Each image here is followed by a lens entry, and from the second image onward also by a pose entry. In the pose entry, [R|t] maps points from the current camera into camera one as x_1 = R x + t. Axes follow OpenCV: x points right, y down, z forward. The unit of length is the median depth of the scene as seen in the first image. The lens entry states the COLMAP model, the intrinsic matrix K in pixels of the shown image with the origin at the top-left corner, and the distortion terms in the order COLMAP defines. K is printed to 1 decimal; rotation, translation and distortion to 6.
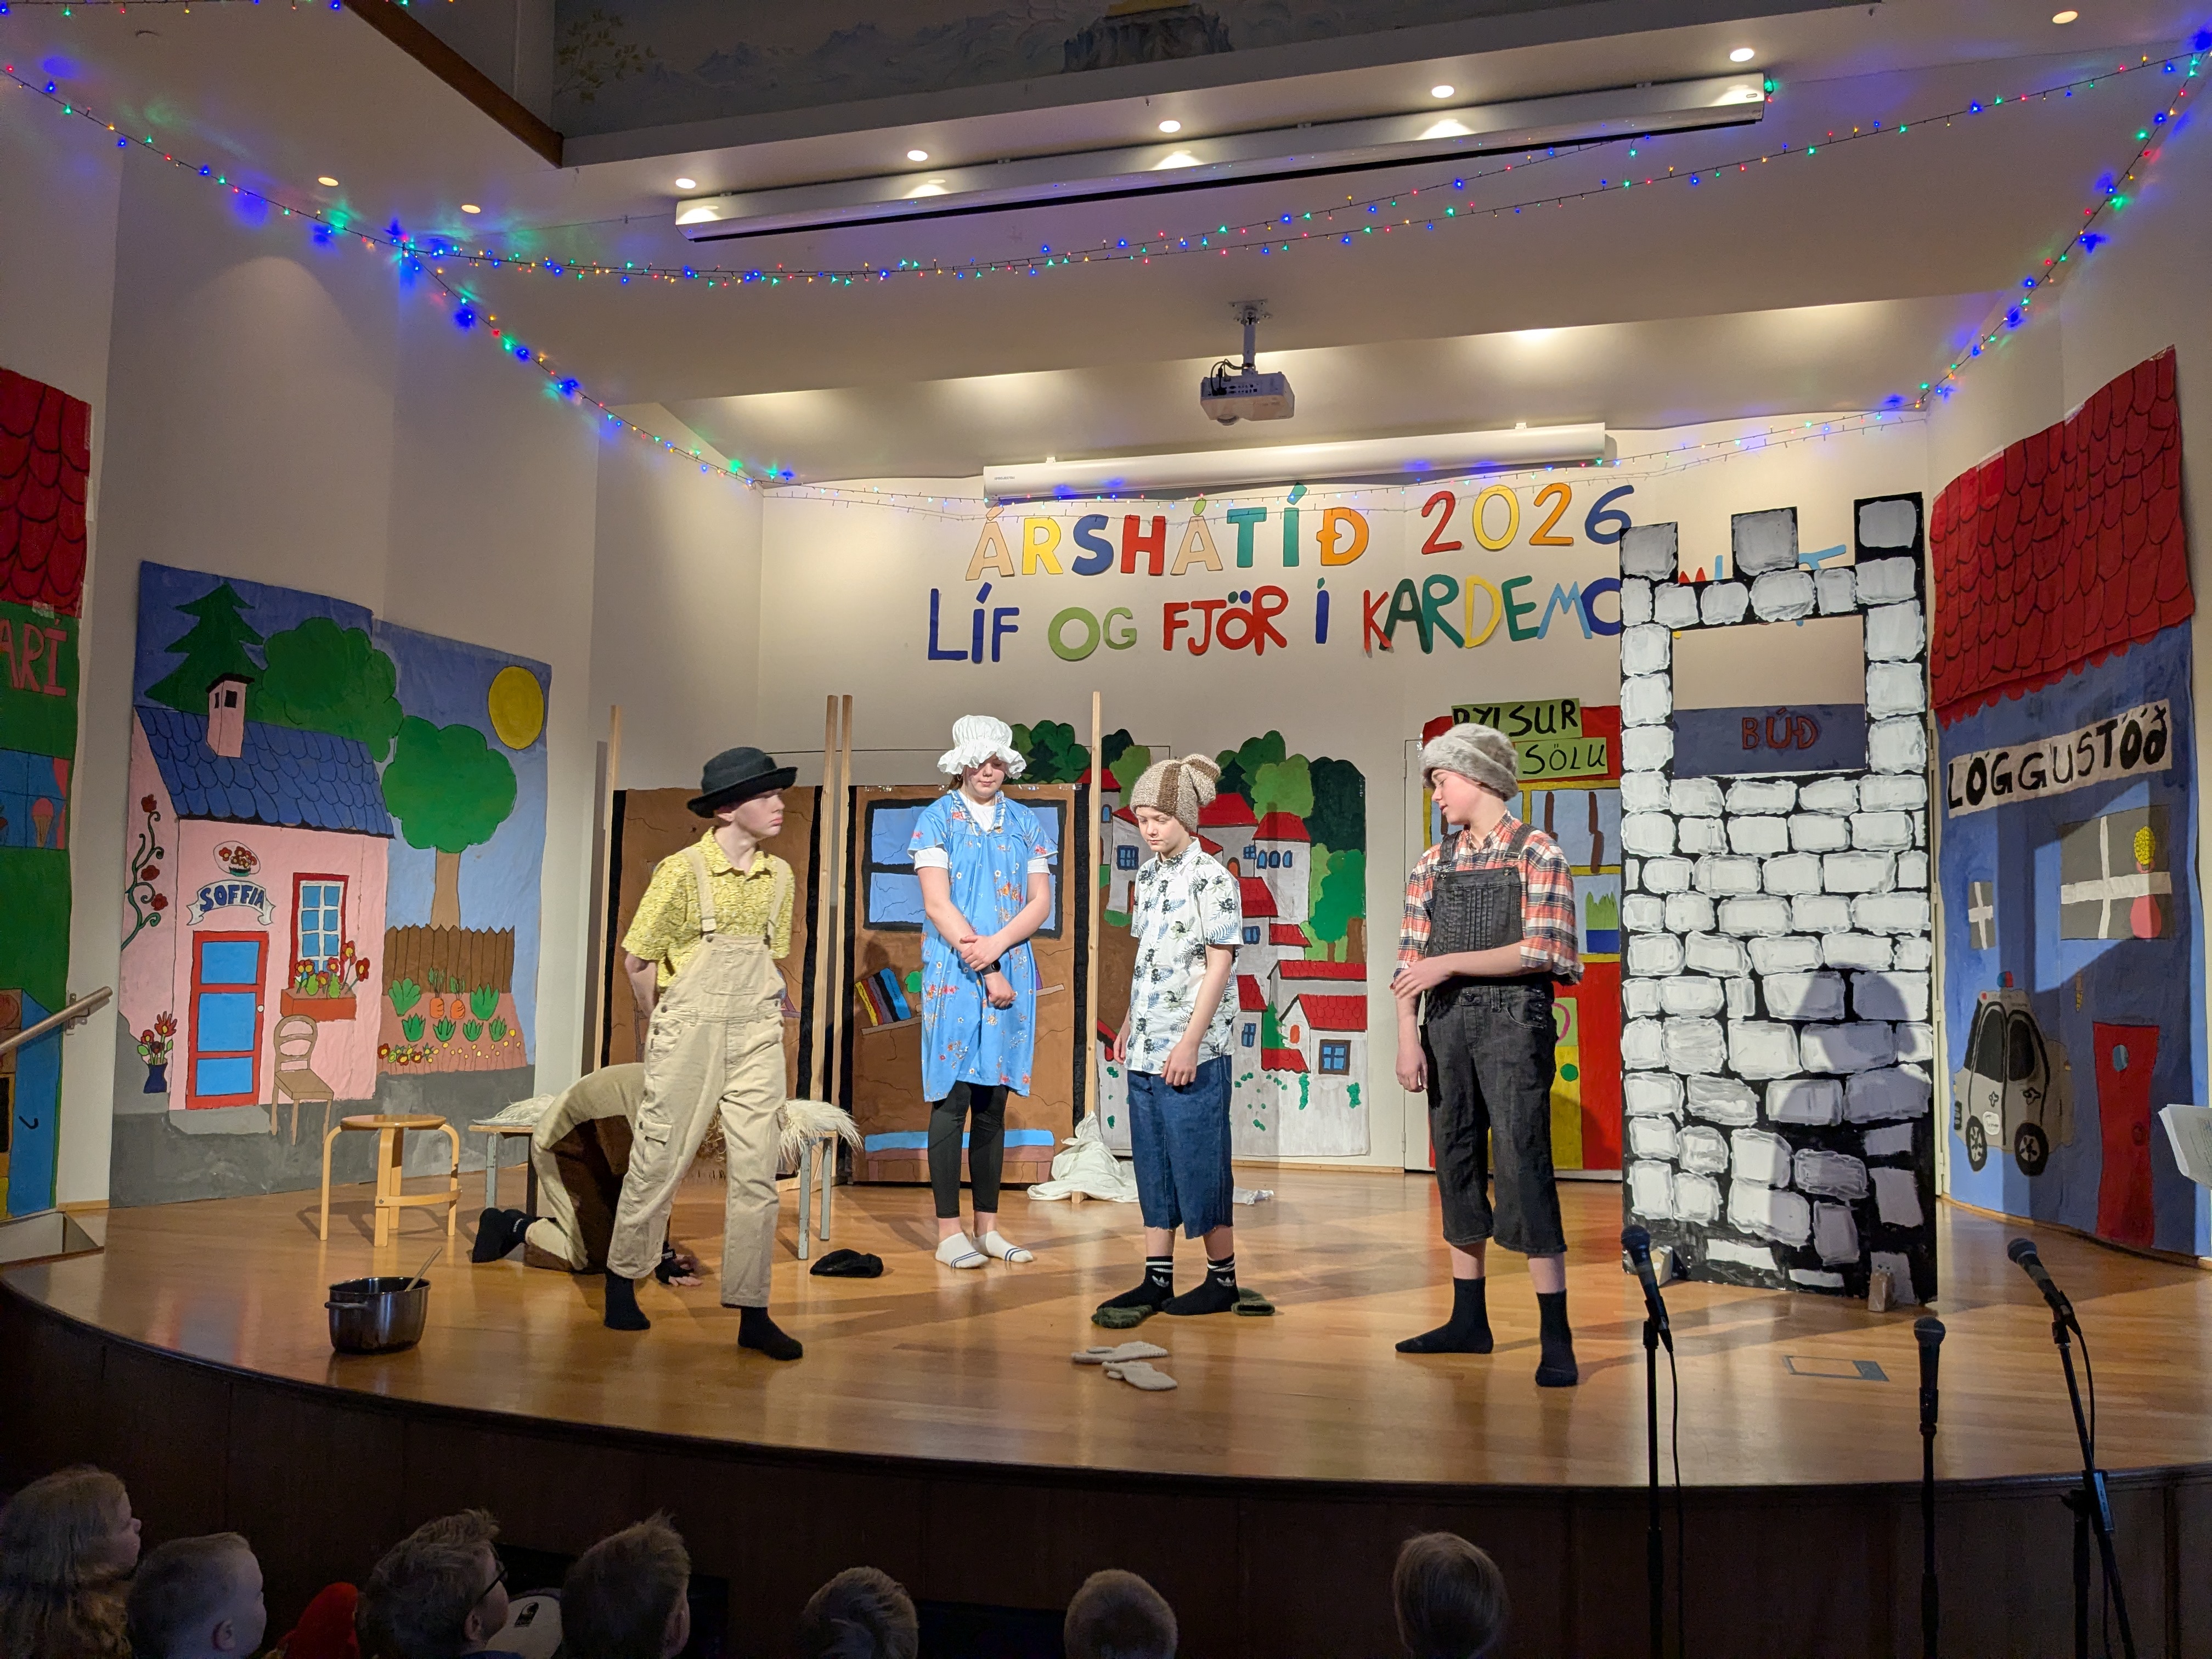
lens RADIAL K [[1749.9, 0, 1111.0], [0, 1749.9, 826.3], [0, 0, 1]] dist [0.045647, -0.078262]
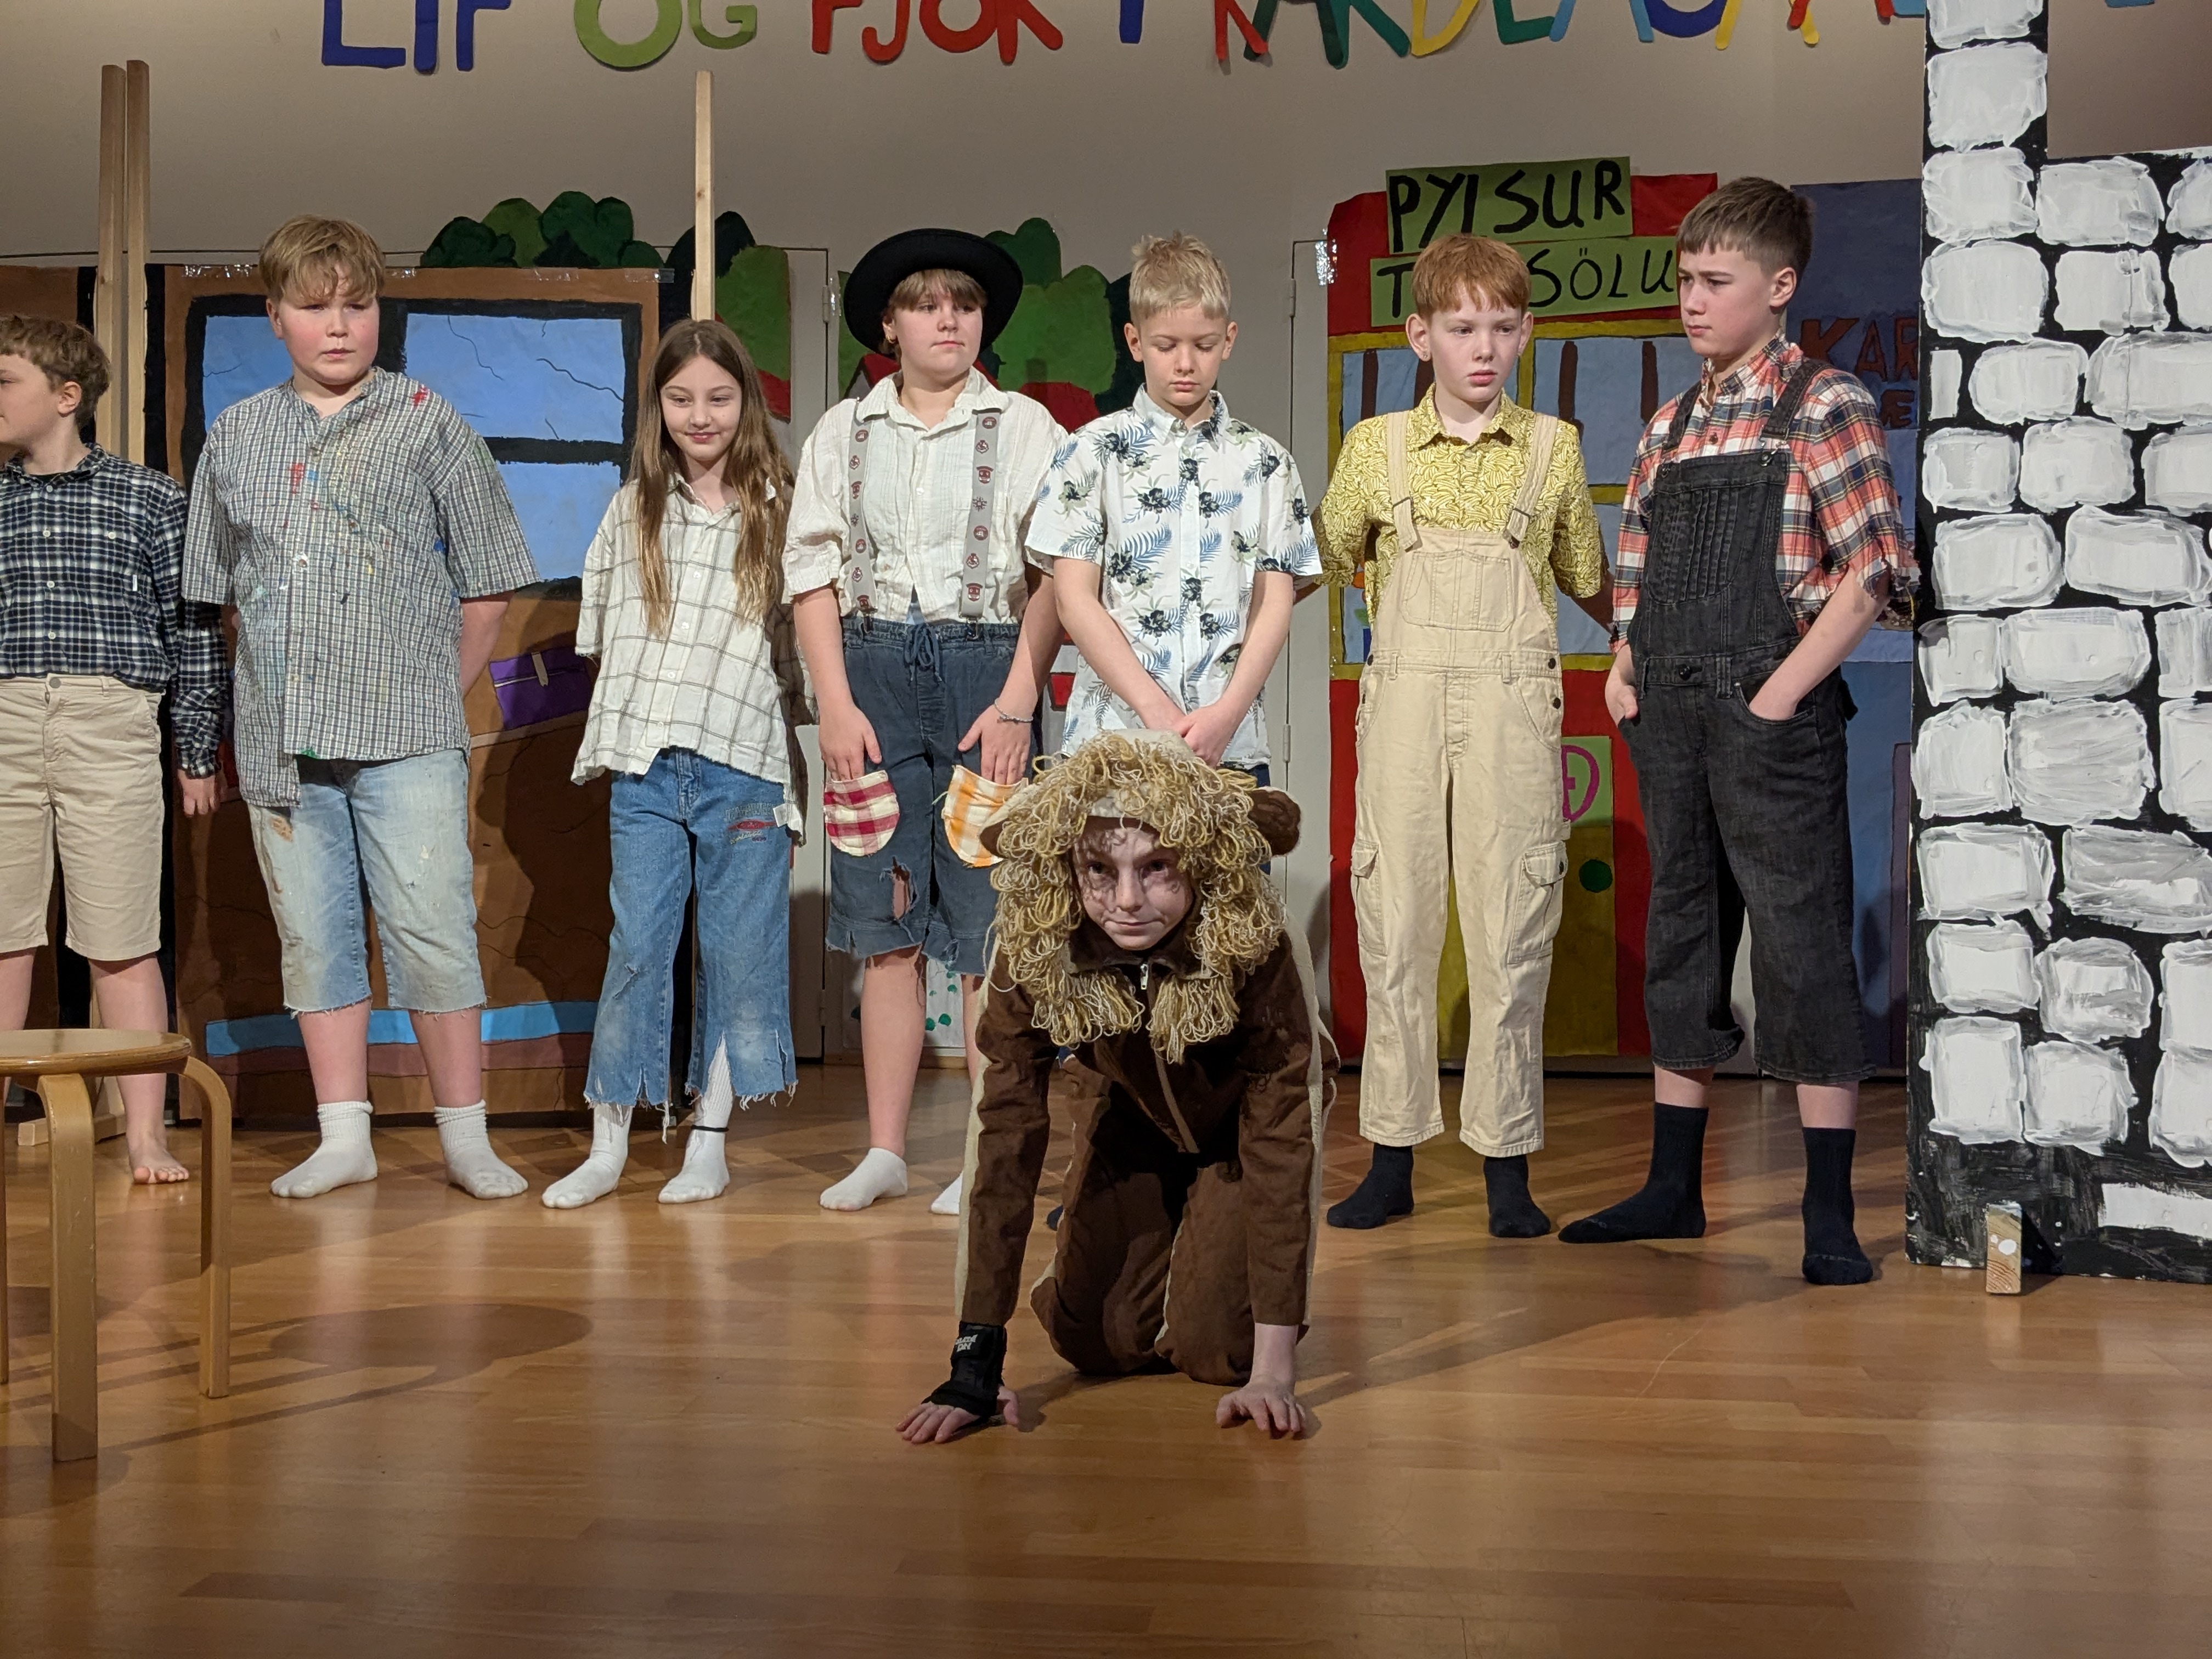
lens RADIAL K [[2601.0, 0, 1109.1], [0, 2601.0, 837.4], [0, 0, 1]] dist [0.015924, 0.000000]
pose [[0.985059, -0.010046, 0.171923, -0.017899], [-0.006507, 0.995413, 0.095447, 0.053918], [-0.172094, -0.095140, 0.980476, 0.254470]]
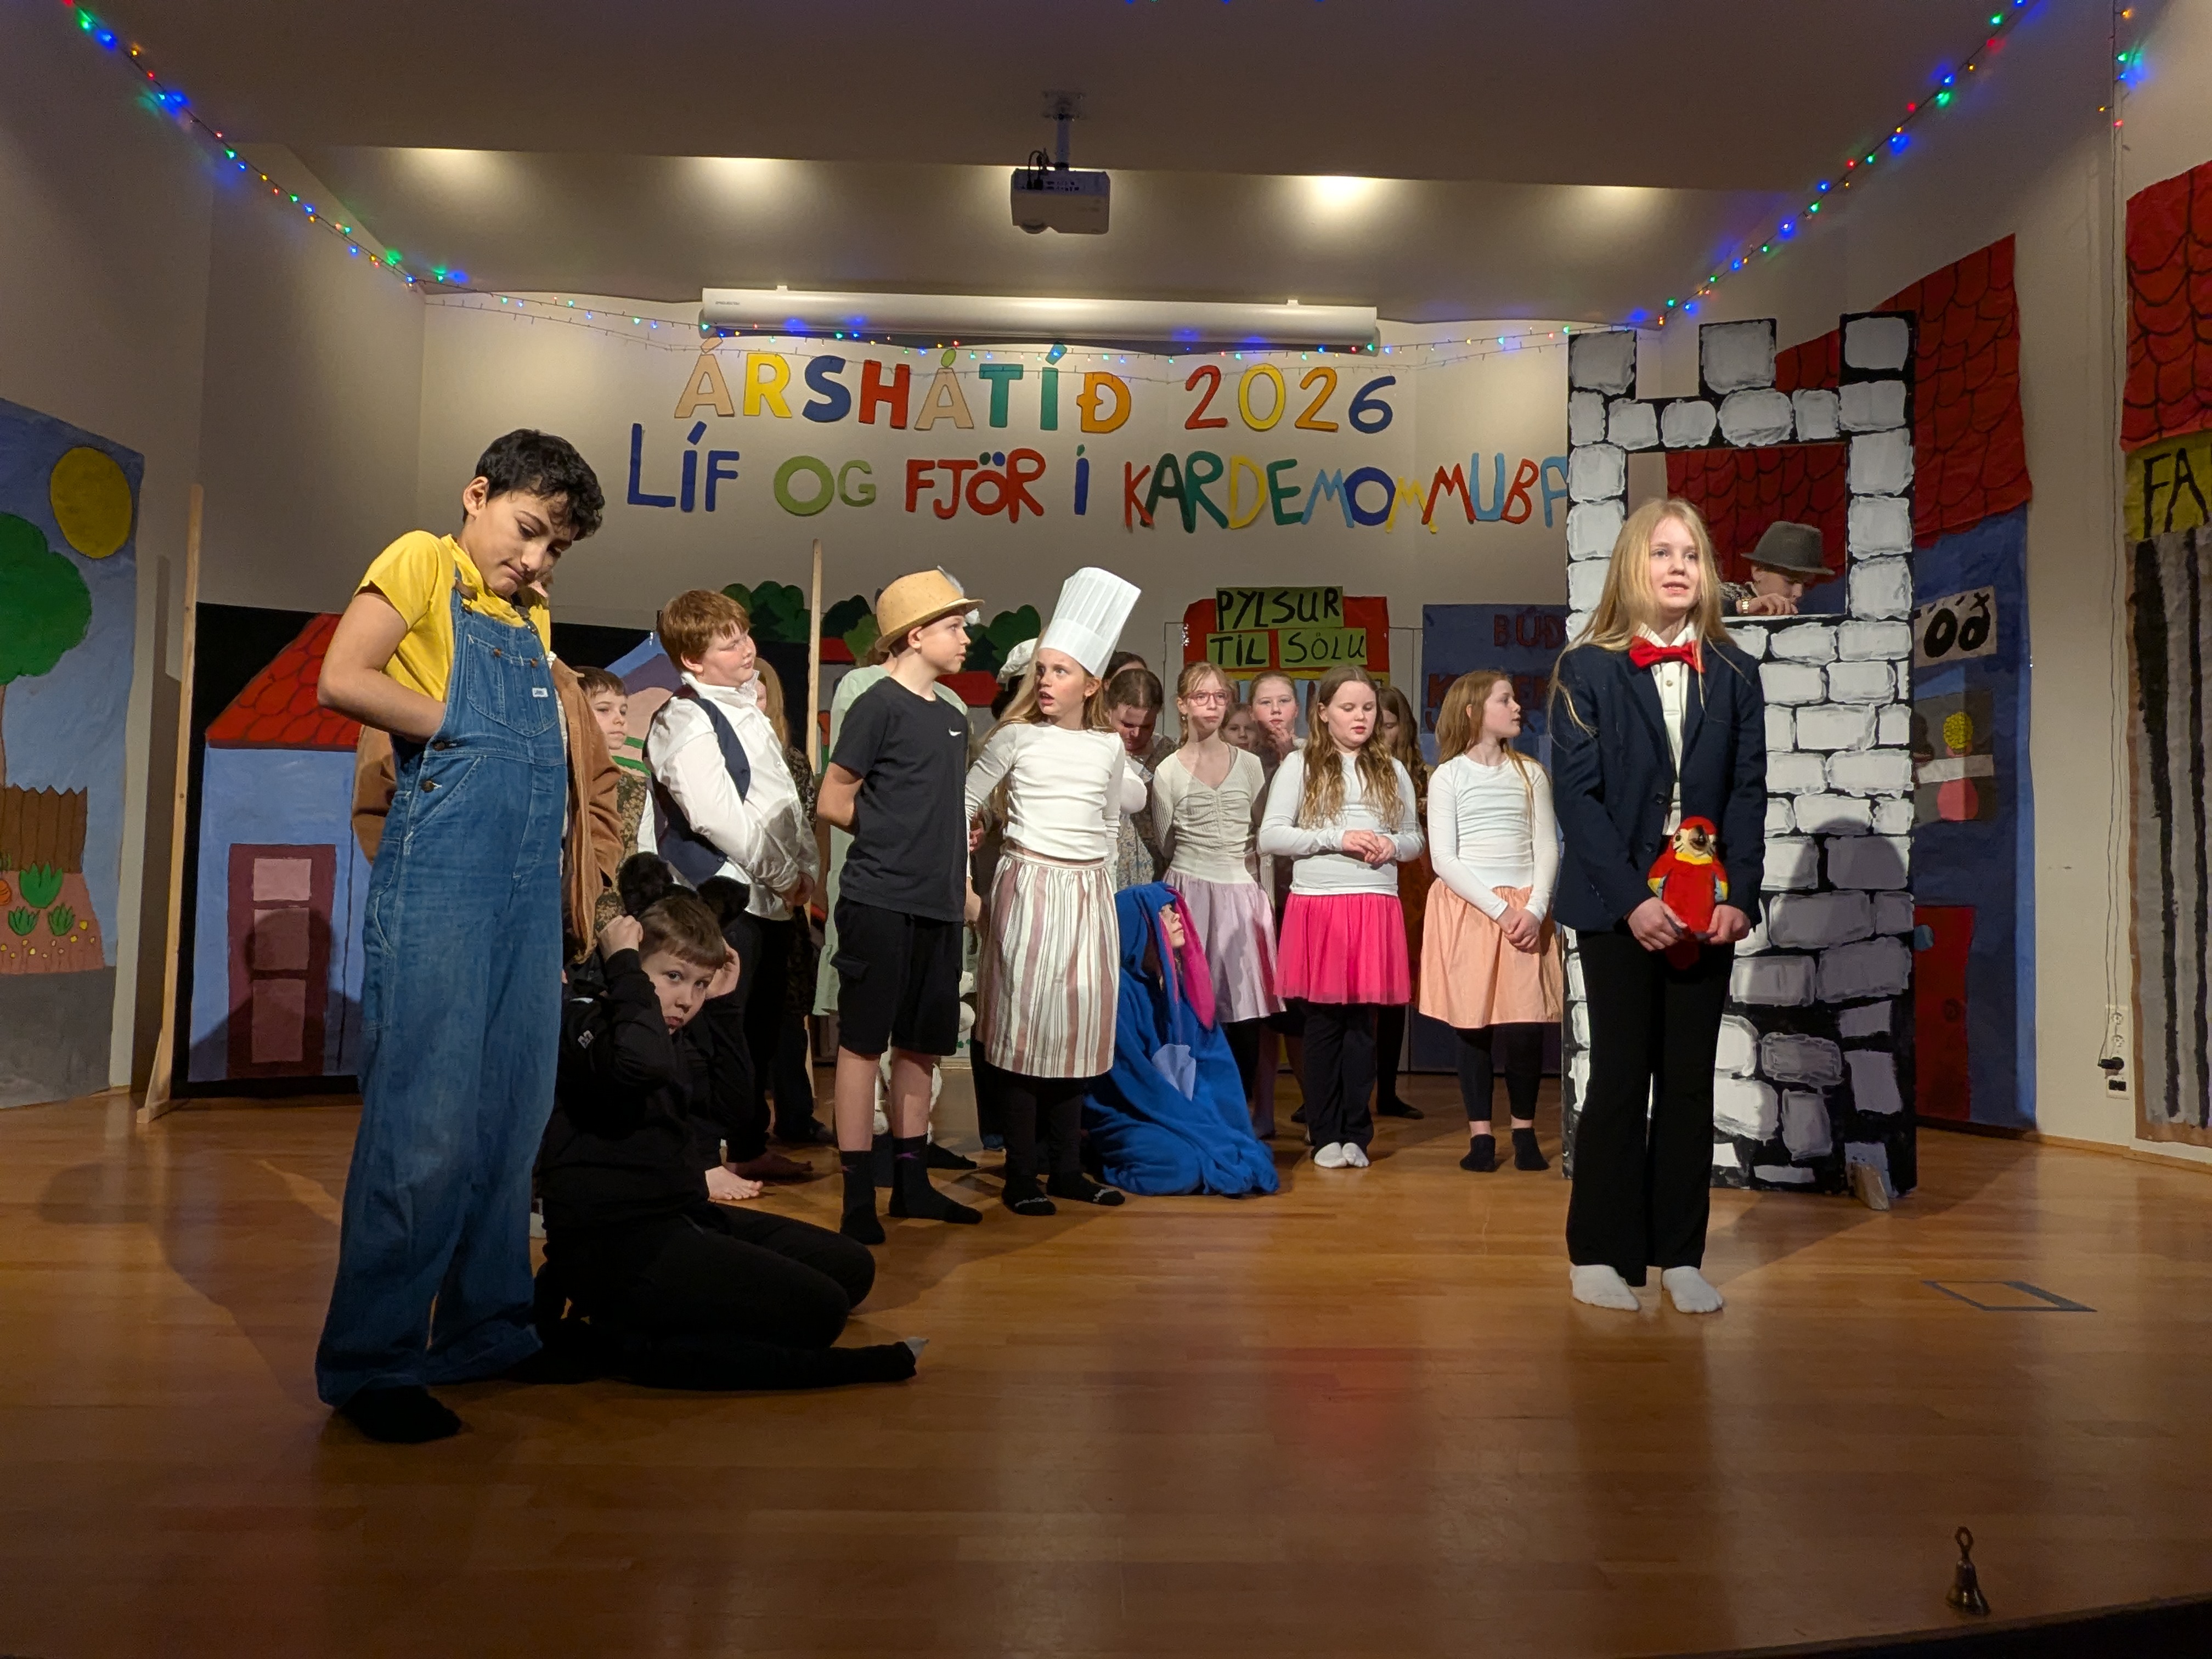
lens RADIAL K [[1461.7, 0, 1125.0], [0, 1461.7, 837.2], [0, 0, 1]] dist [-0.003905, -0.004464]
pose [[0.953870, 0.016693, 0.299757, -0.093323], [-0.028582, 0.998967, 0.035322, 0.042050], [-0.298858, -0.042260, 0.953362, 0.247207]]
